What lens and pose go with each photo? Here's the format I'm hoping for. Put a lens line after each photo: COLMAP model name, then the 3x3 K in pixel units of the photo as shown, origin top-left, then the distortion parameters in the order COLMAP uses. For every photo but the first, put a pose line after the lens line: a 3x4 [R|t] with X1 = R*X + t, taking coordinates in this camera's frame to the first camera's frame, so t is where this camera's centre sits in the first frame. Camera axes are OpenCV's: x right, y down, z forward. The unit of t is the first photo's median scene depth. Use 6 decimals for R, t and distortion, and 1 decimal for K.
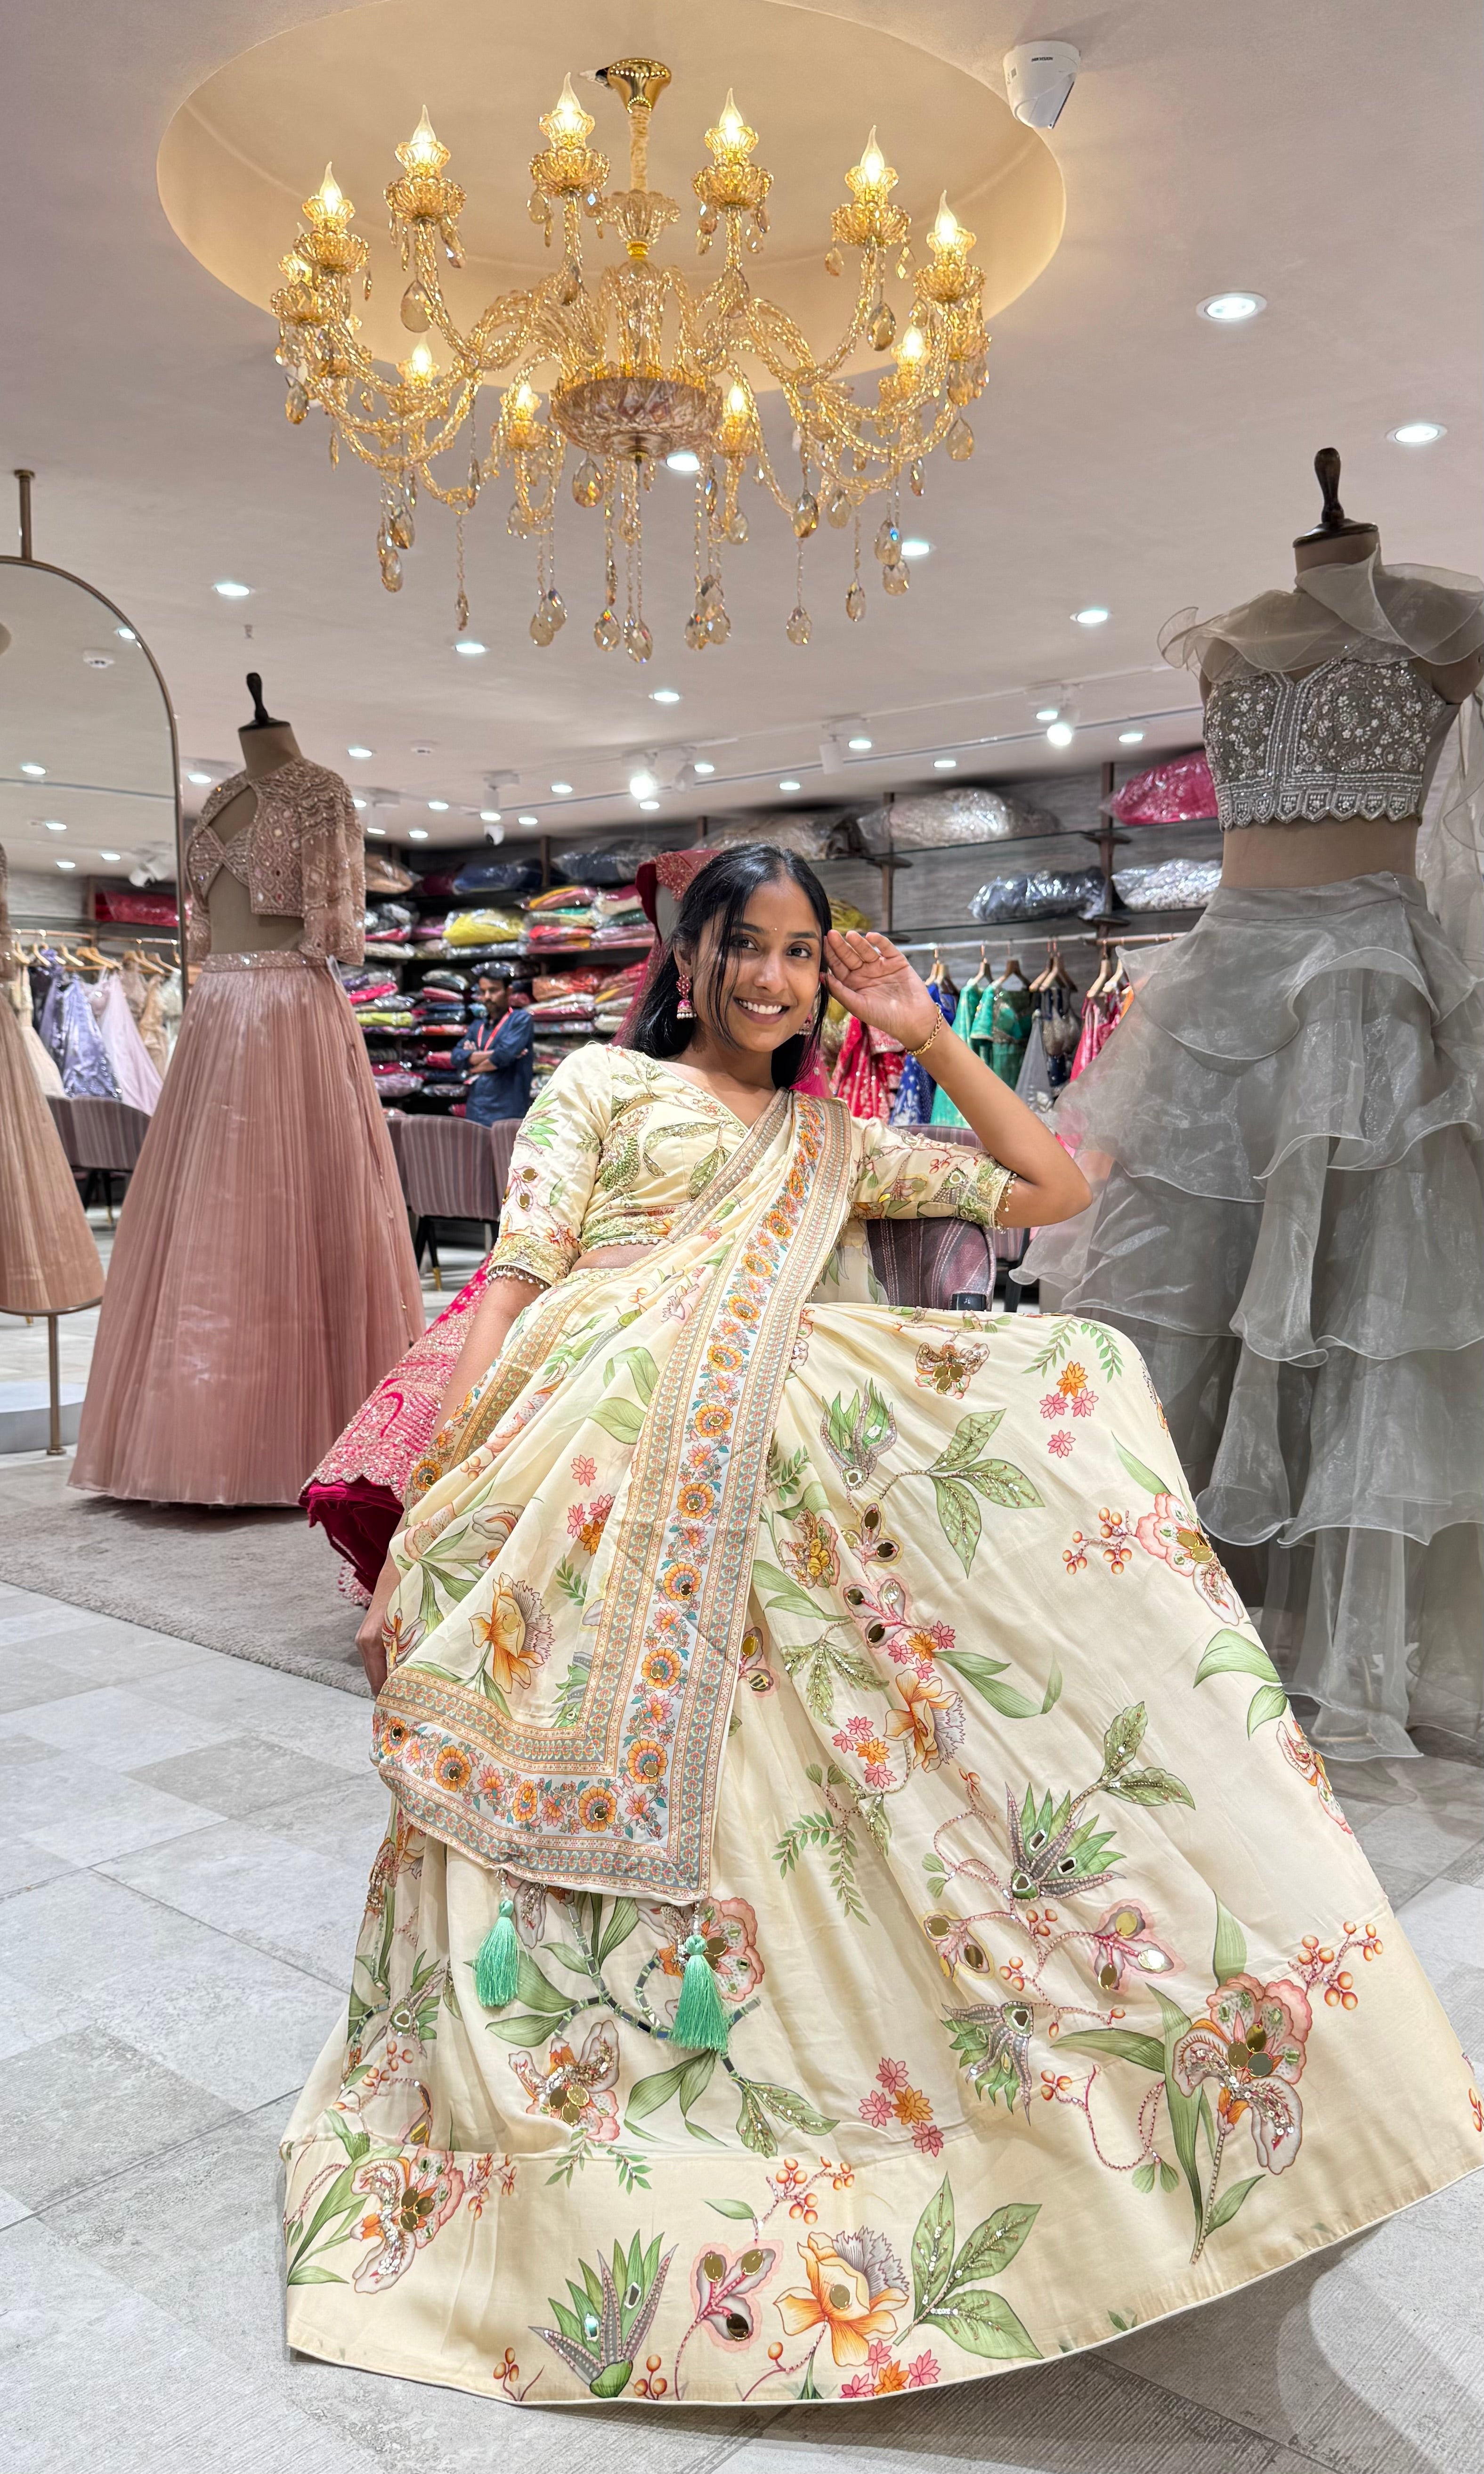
lens RADIAL K [[1928.0, 0, 772.3], [0, 1928.0, 1252.6], [0, 0, 1]] dist [0.040027, -0.100773]
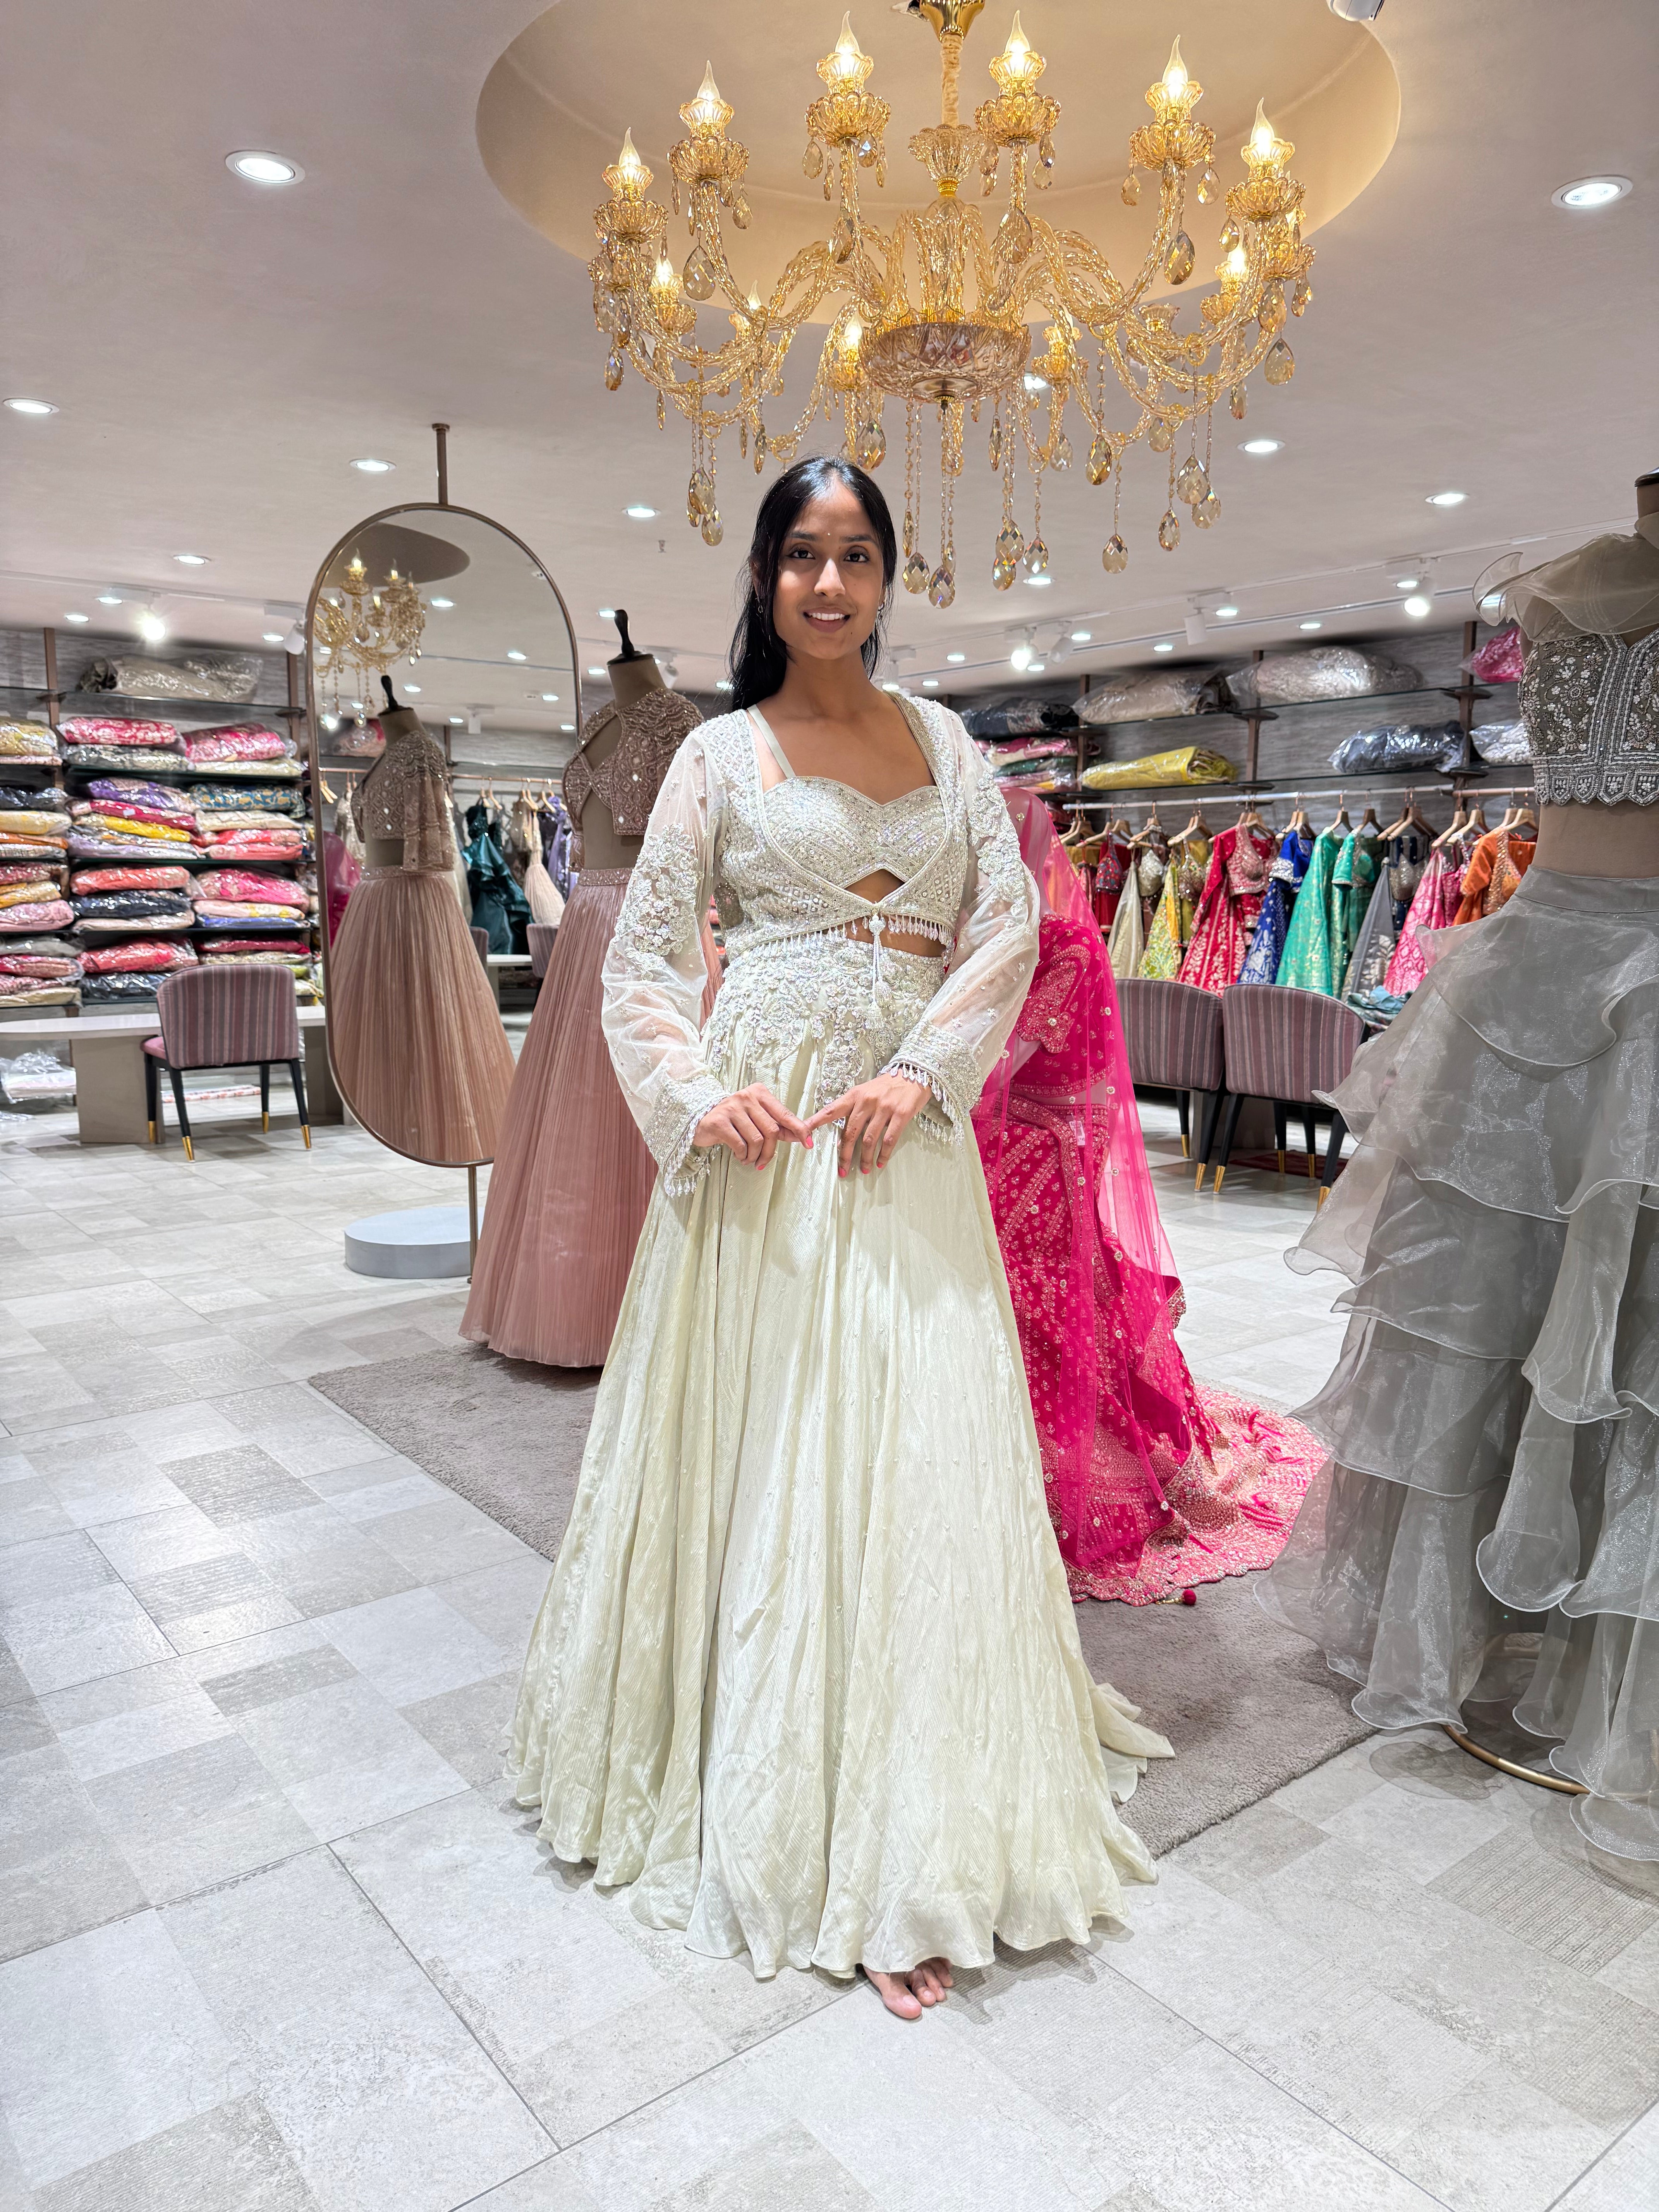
lens RADIAL K [[1598.2, 0, 830.3], [0, 1598.2, 1113.4], [0, 0, 1]] dist [0.013080, -0.009857]
pose [[0.977340, 0.033500, -0.209006, 0.047977], [-0.019099, 0.997326, 0.070545, -0.082724], [0.210810, -0.064954, 0.975367, 0.126003]]
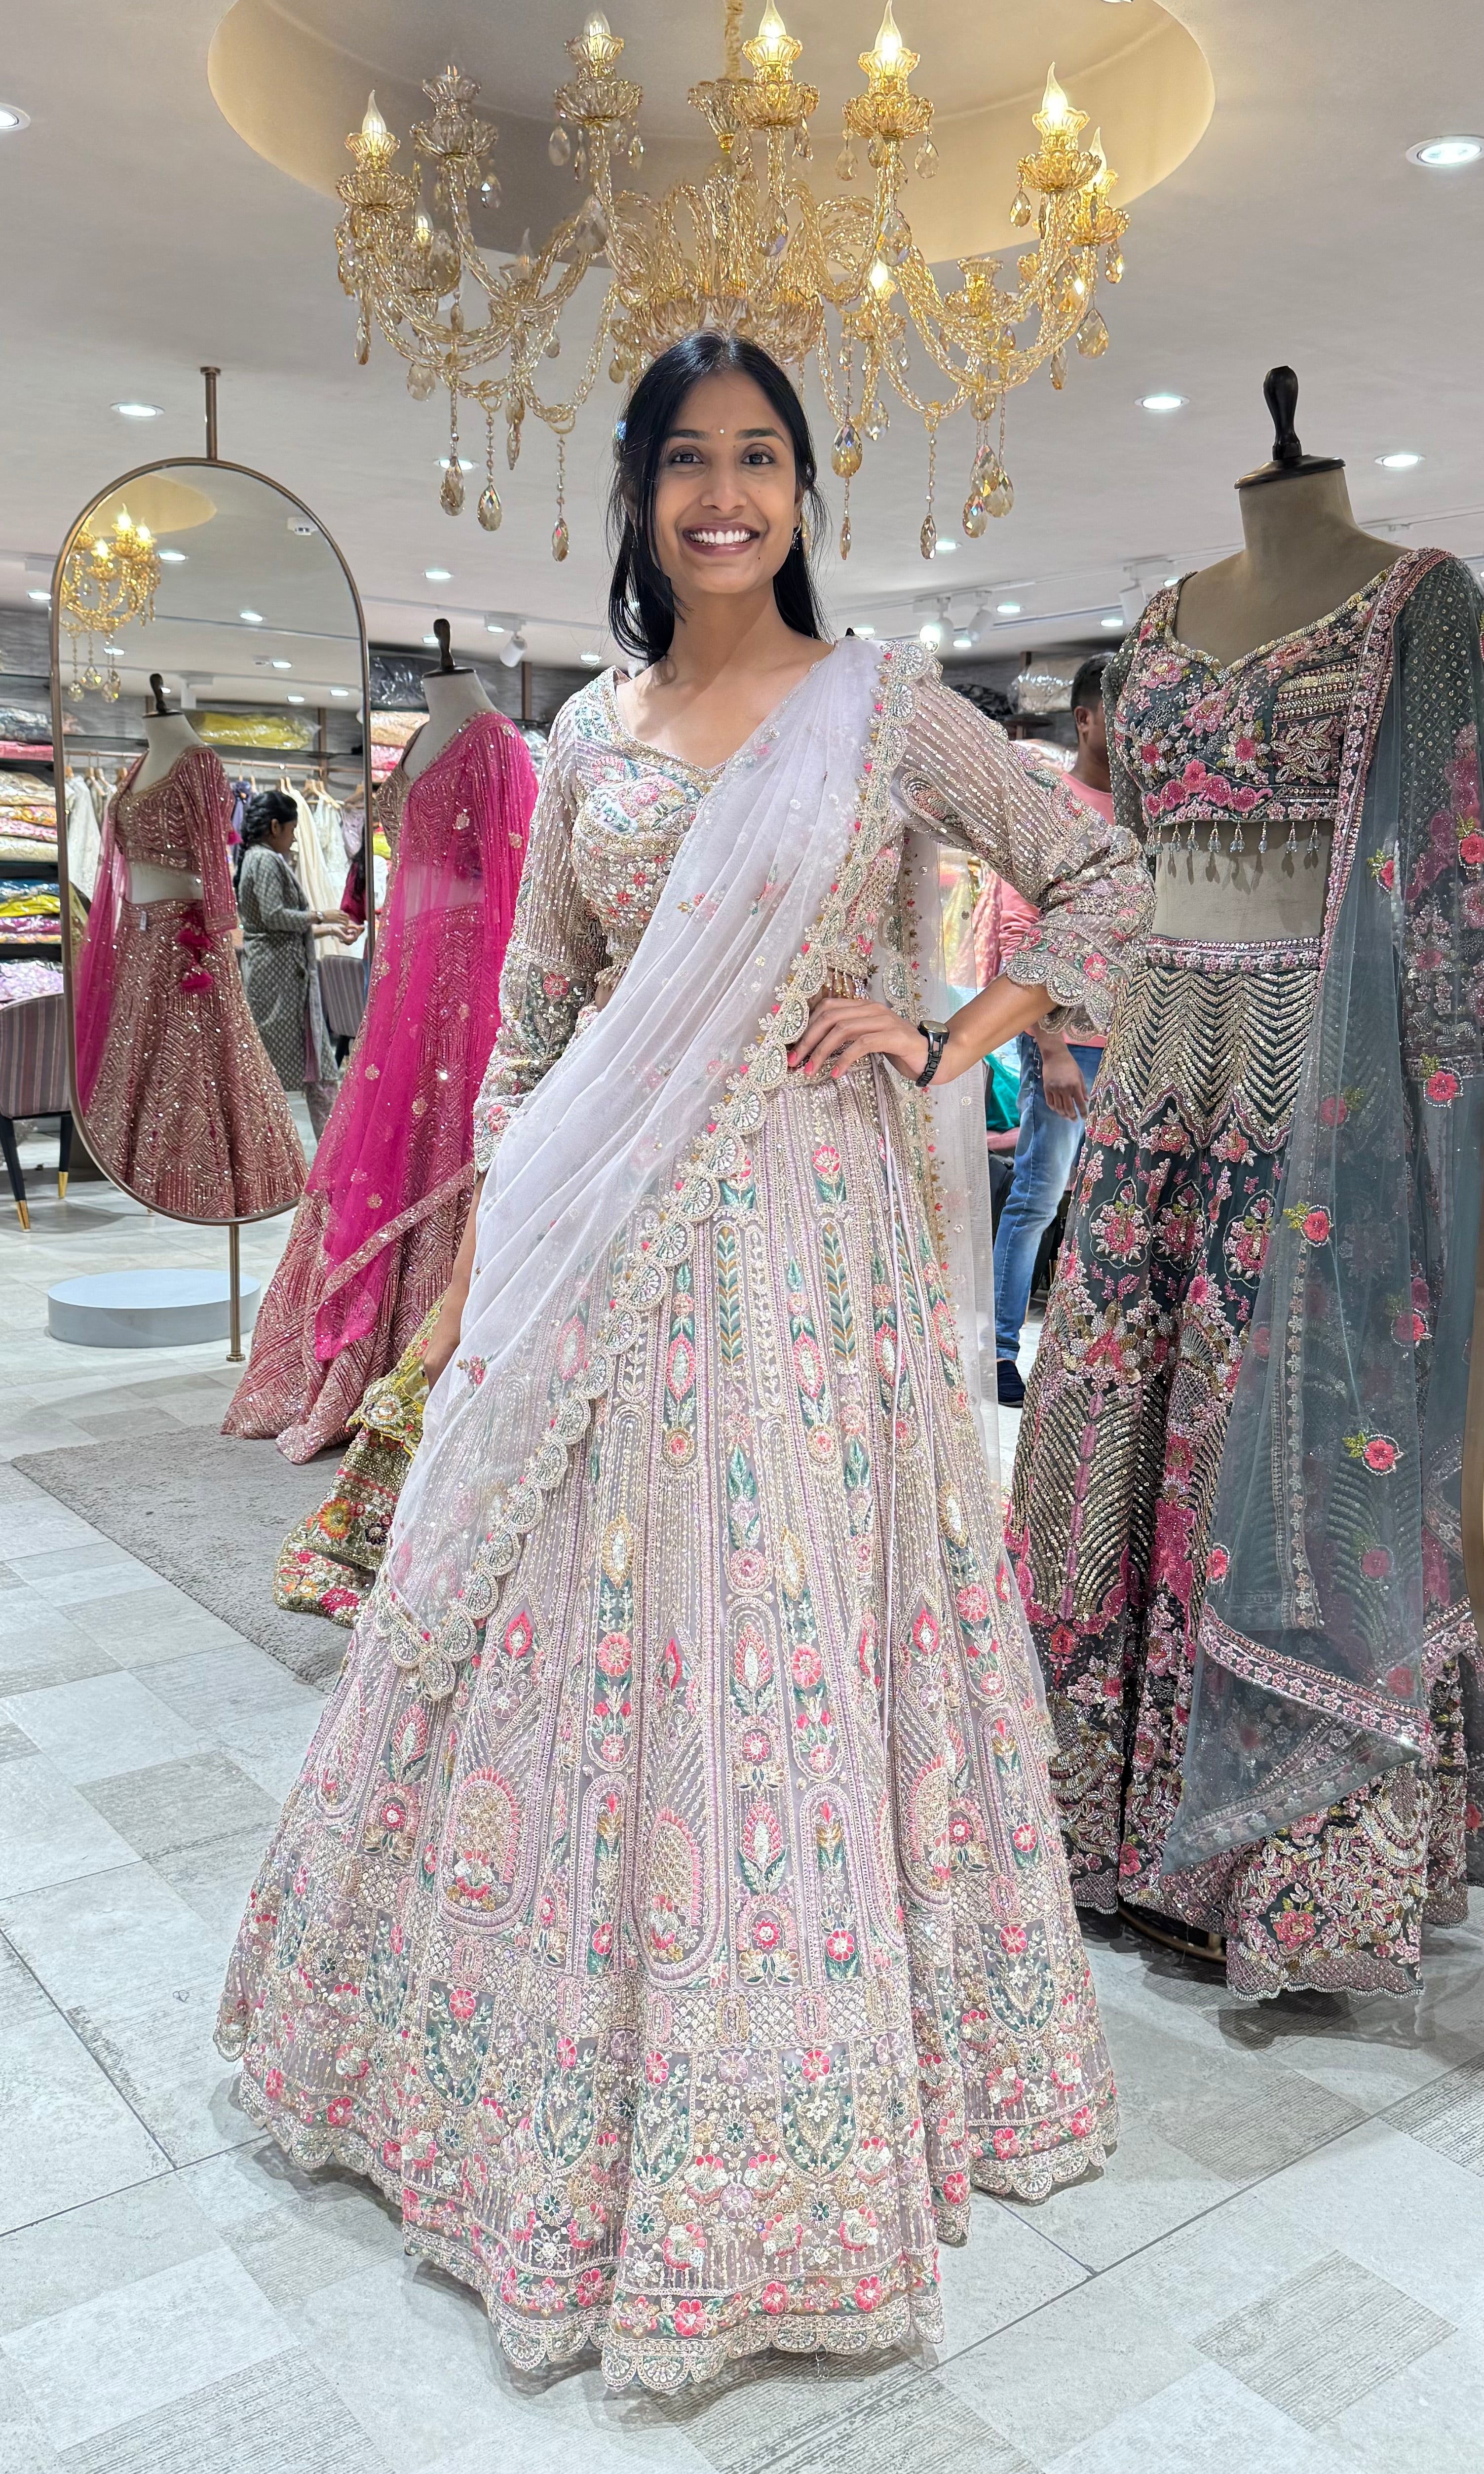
lens RADIAL K [[2039.4, 0, 727.8], [0, 2039.4, 1171.4], [0, 0, 1]] dist [0.023594, -0.008571]
pose [[0.971968, 0.049529, -0.229835, 0.139684], [-0.036342, 0.997460, 0.061257, -0.080084], [0.232286, -0.051187, 0.971300, 0.039145]]
